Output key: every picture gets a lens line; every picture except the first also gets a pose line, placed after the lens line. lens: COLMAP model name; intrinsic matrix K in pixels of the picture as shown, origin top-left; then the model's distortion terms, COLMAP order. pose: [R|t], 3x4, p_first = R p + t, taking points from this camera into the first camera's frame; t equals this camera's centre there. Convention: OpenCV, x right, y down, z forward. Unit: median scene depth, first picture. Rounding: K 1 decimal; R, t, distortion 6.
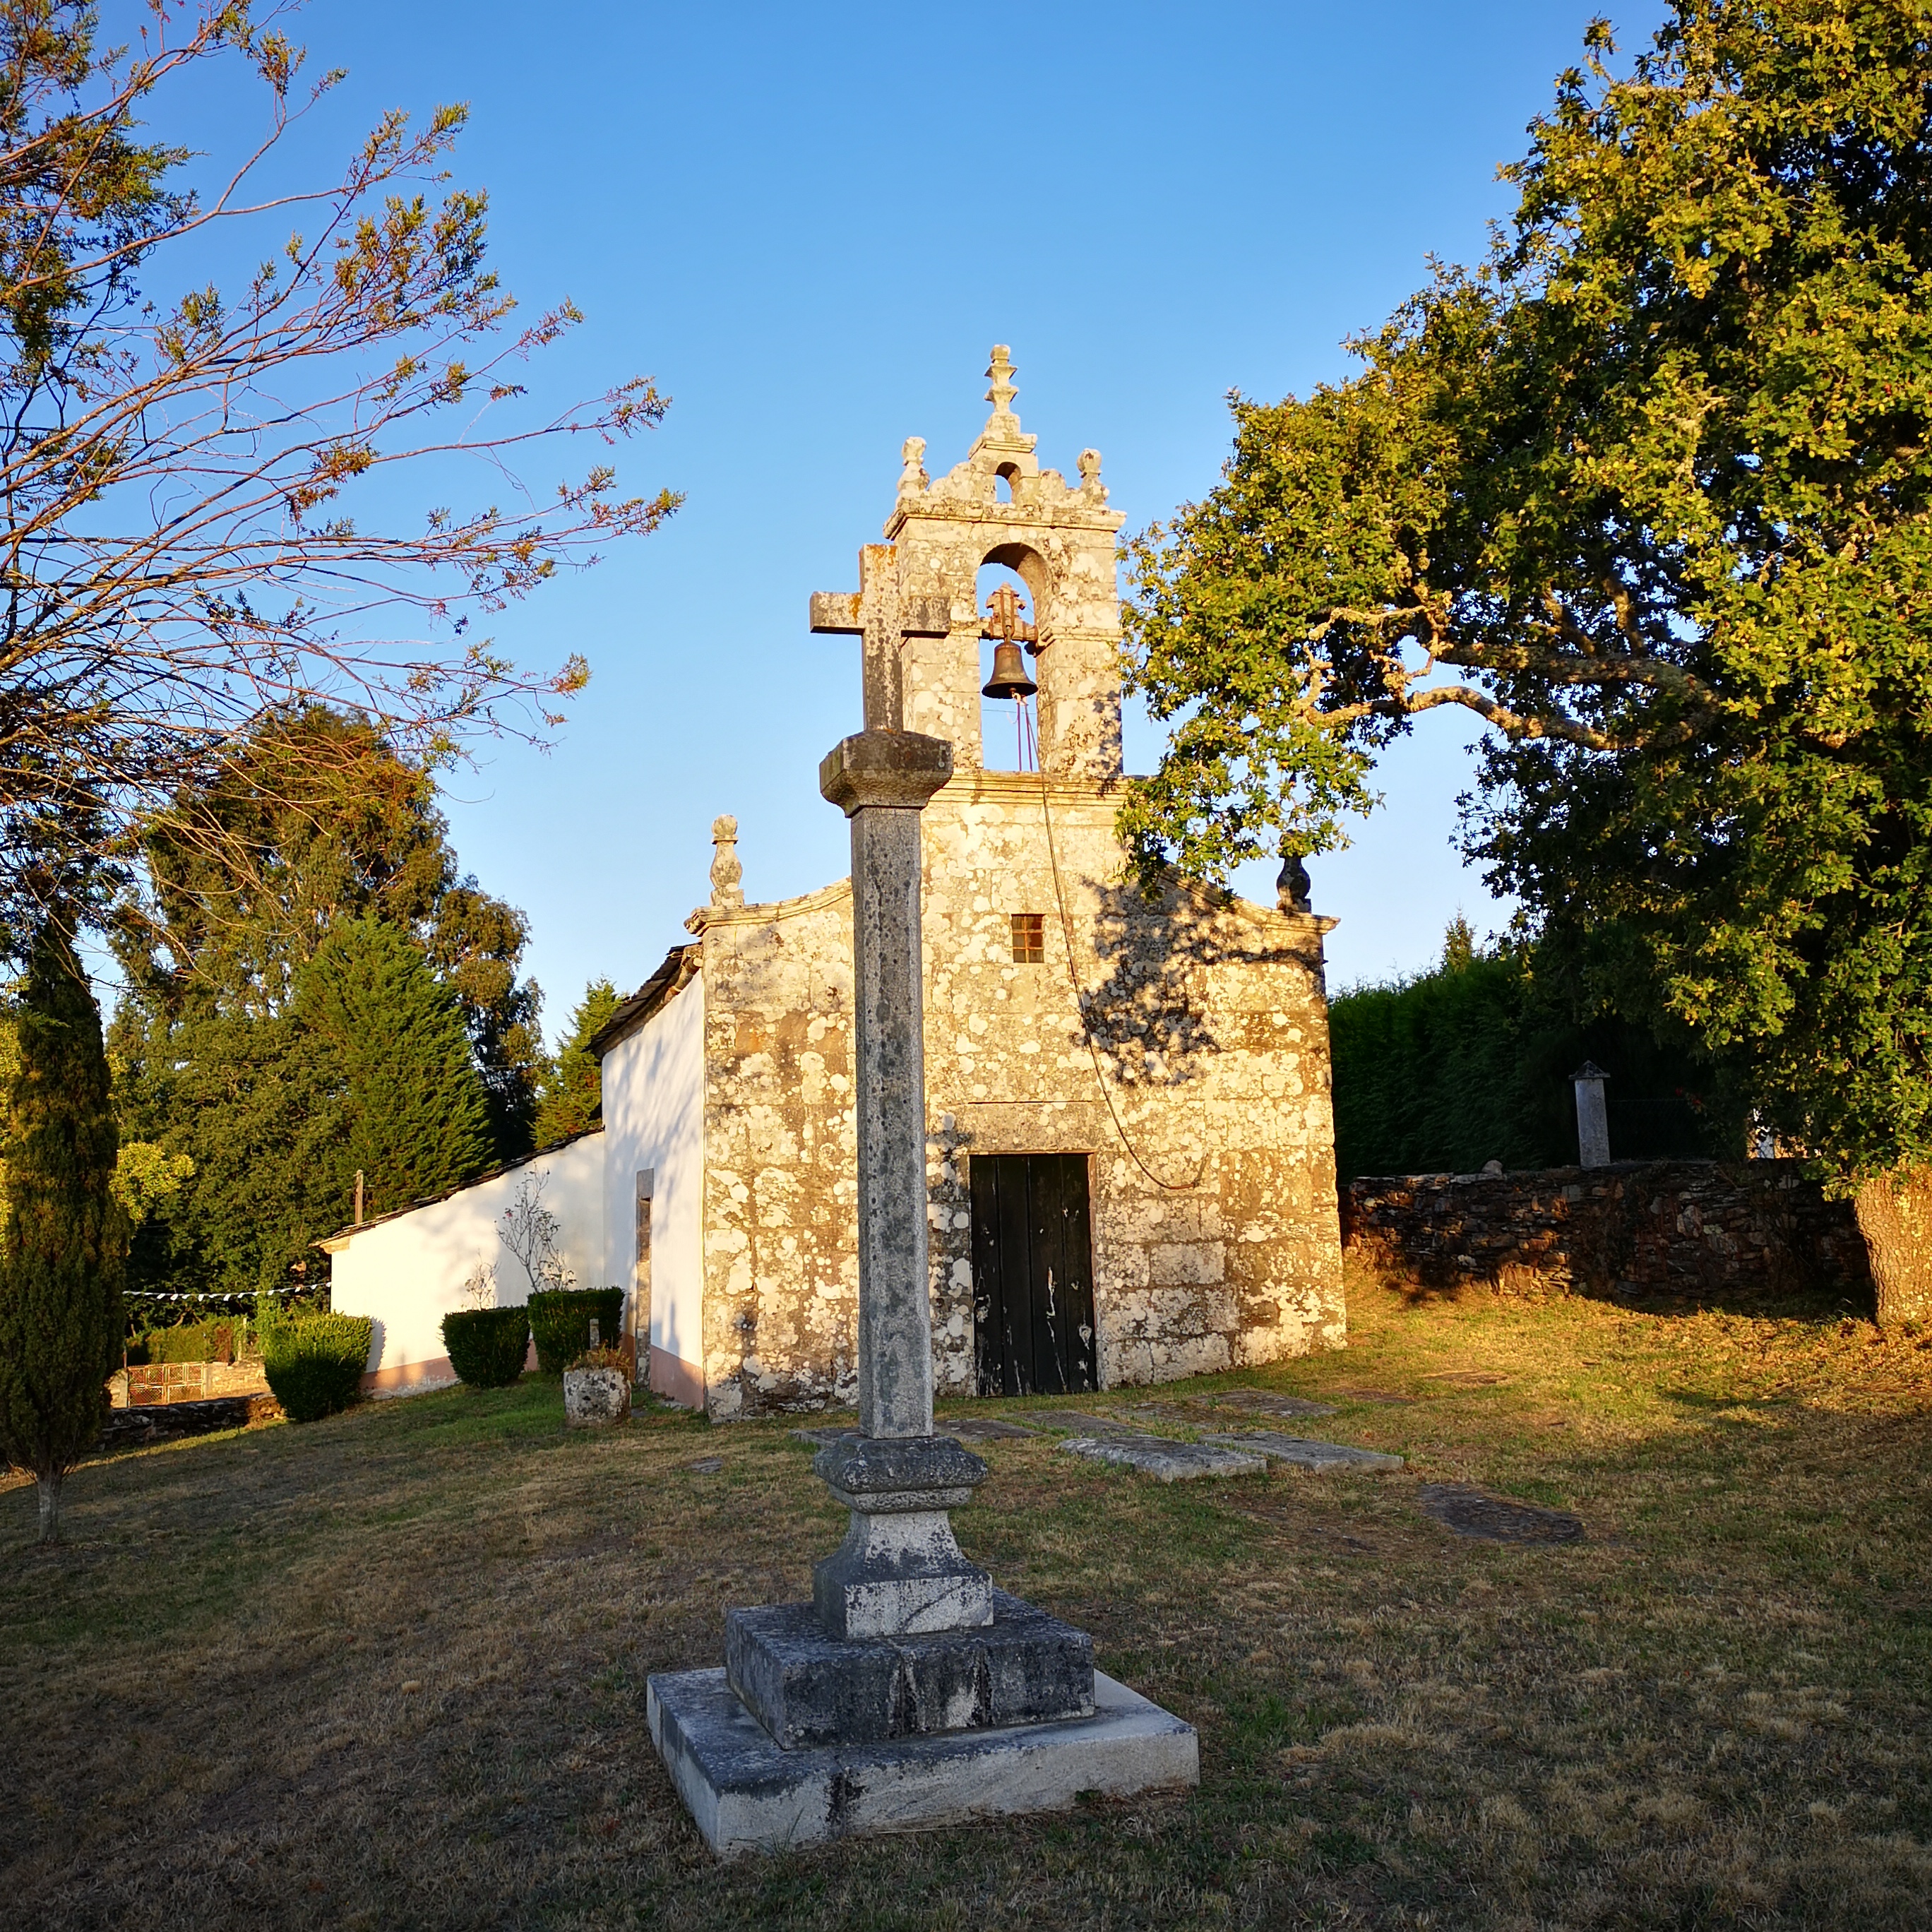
lens RADIAL K [[2098.4, 0, 1028.1], [0, 2098.4, 974.8], [0, 0, 1]] dist [0.098434, 0.006883]
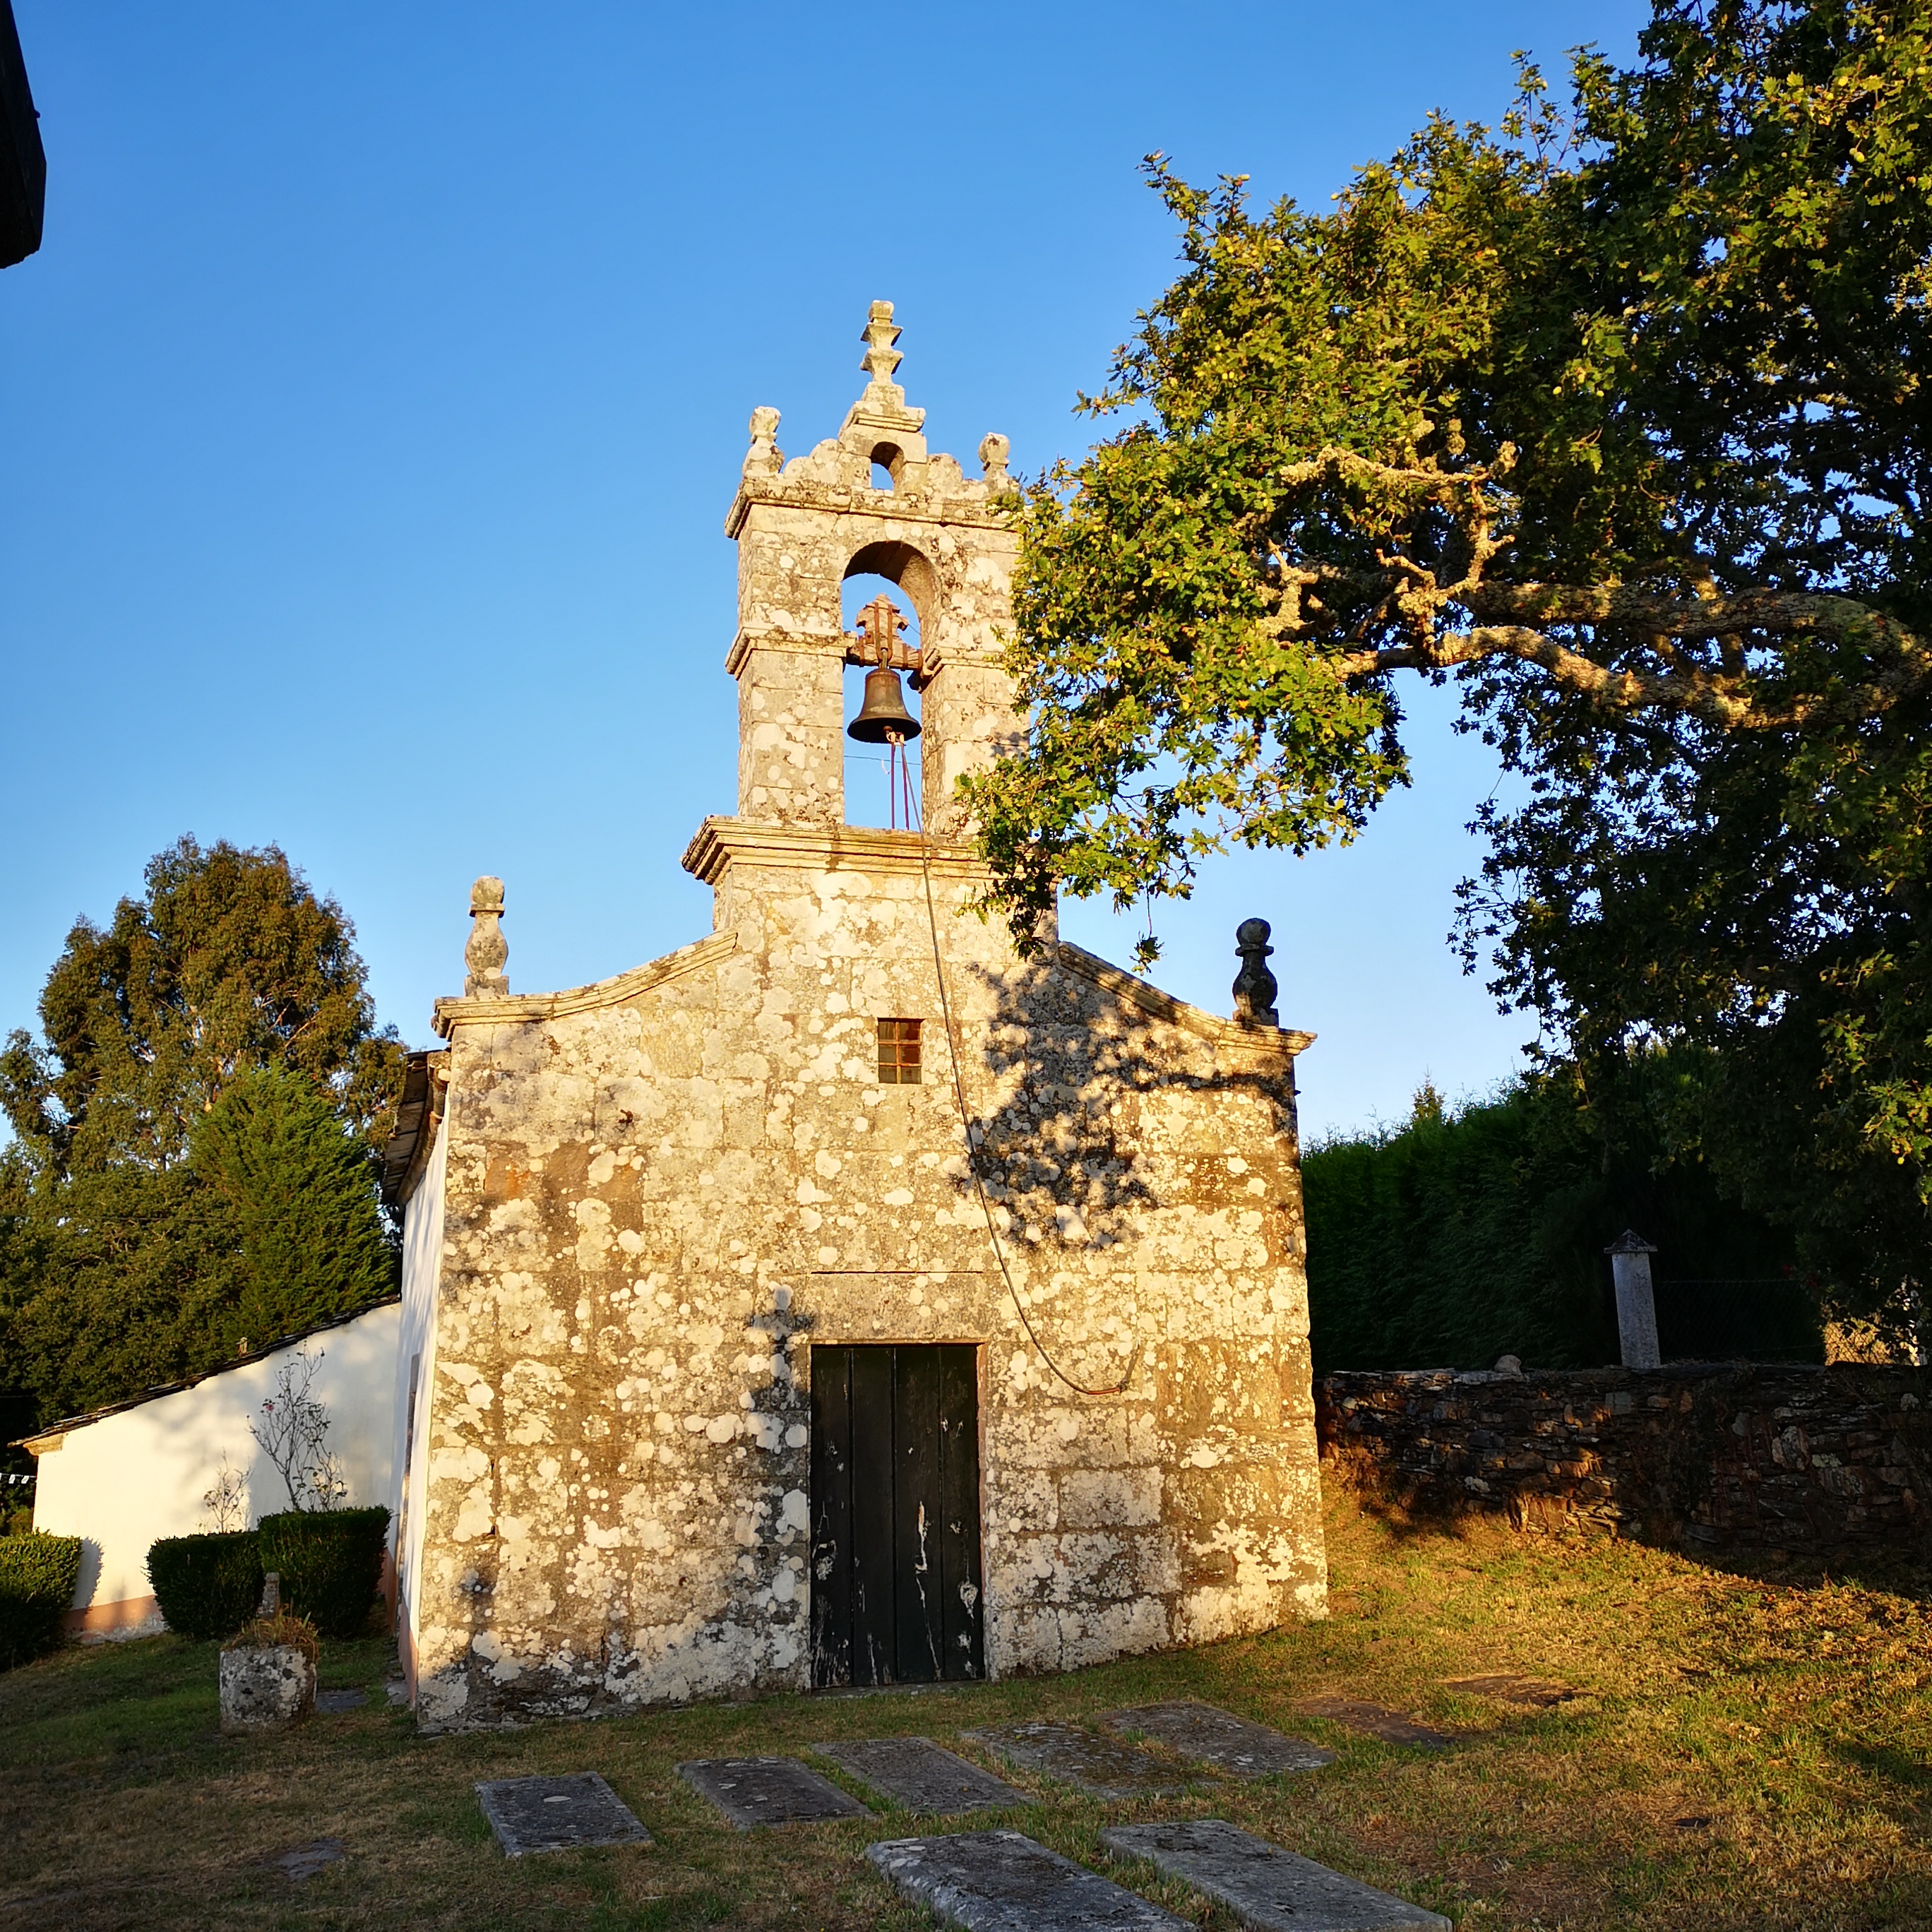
lens RADIAL K [[2024.7, 0, 966.0], [0, 2024.7, 966.0], [0, 0, 1]] dist [0.065881, -0.034112]
pose [[0.999805, 0.010953, -0.016406, 0.034355], [-0.012369, 0.995965, -0.088884, 0.016086], [0.015367, 0.089069, 0.995907, 0.272052]]
